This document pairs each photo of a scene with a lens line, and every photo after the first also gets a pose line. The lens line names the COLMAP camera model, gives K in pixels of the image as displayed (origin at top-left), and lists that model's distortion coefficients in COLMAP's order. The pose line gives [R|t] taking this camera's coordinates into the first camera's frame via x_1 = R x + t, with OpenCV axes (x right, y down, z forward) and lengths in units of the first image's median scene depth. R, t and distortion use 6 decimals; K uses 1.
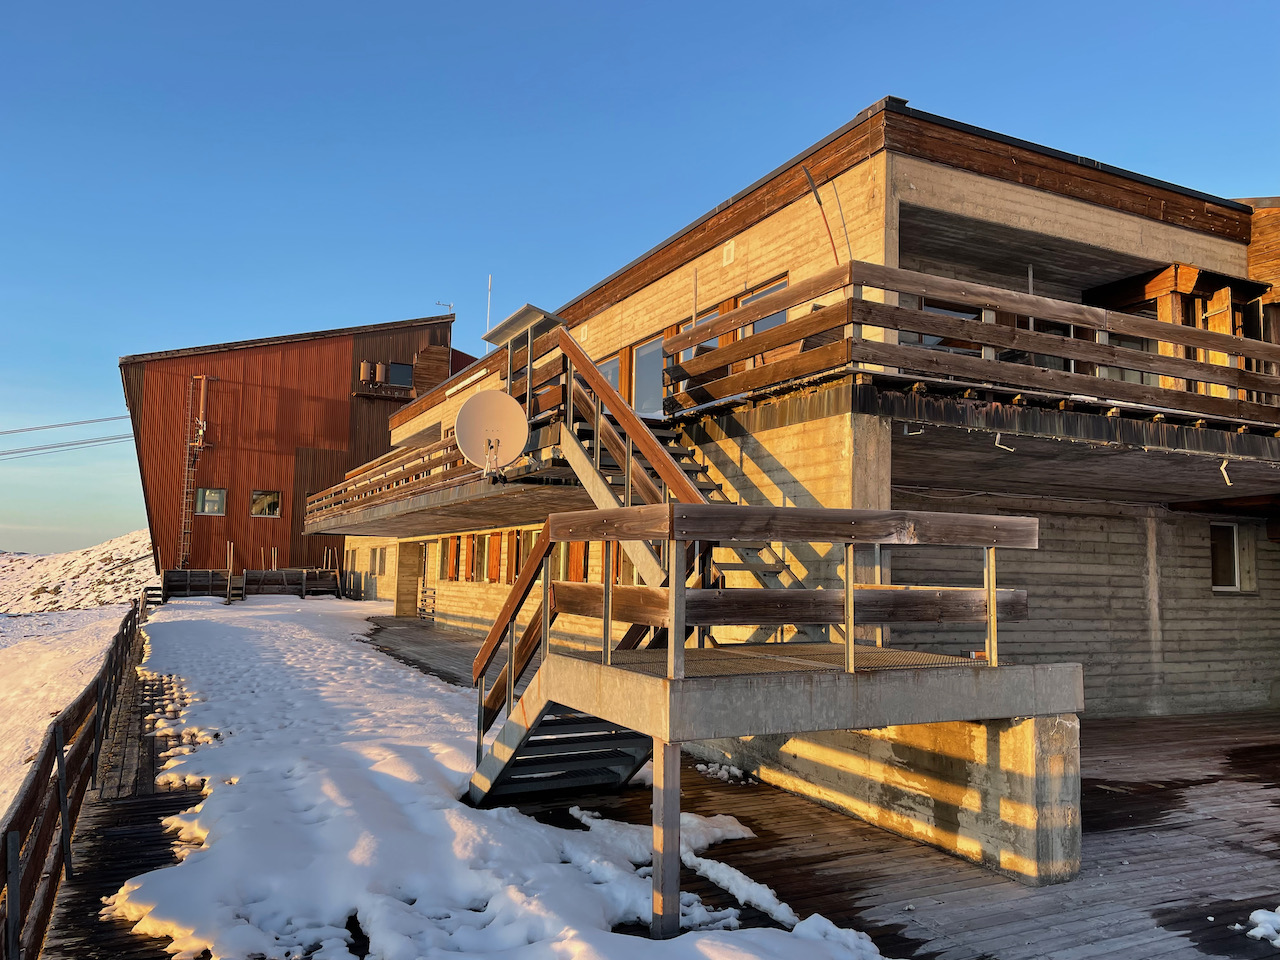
lens RADIAL K [[961.4, 0, 661.3], [0, 961.4, 482.4], [0, 0, 1]] dist [0.015219, -0.002709]
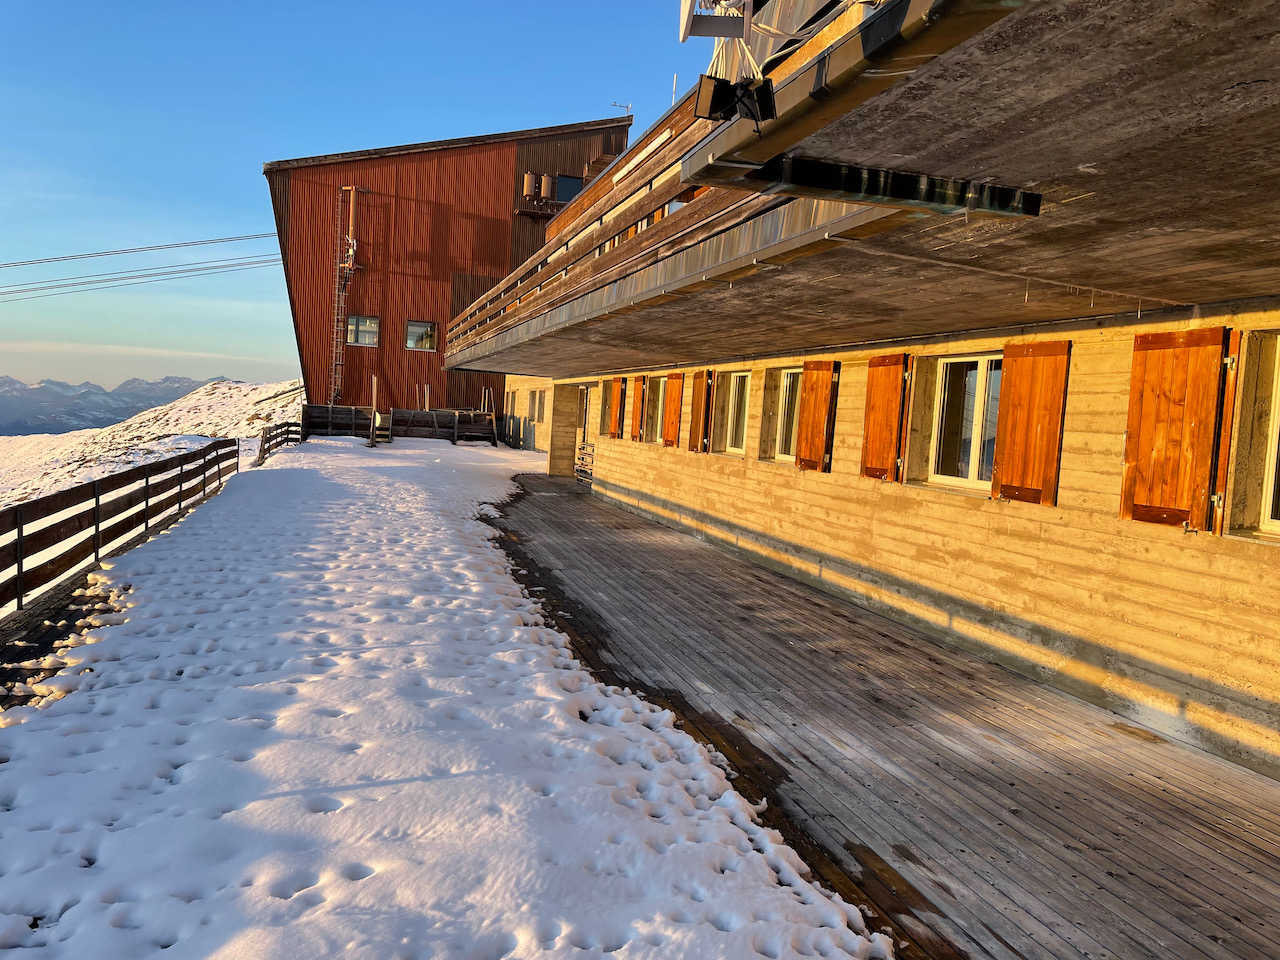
lens RADIAL K [[961.4, 0, 661.3], [0, 961.4, 482.4], [0, 0, 1]] dist [0.015219, -0.002709]
pose [[0.983266, 0.059976, -0.172020, -0.040750], [-0.033034, 0.987298, 0.155405, 0.015235], [0.179156, -0.147122, 0.972758, 0.218663]]
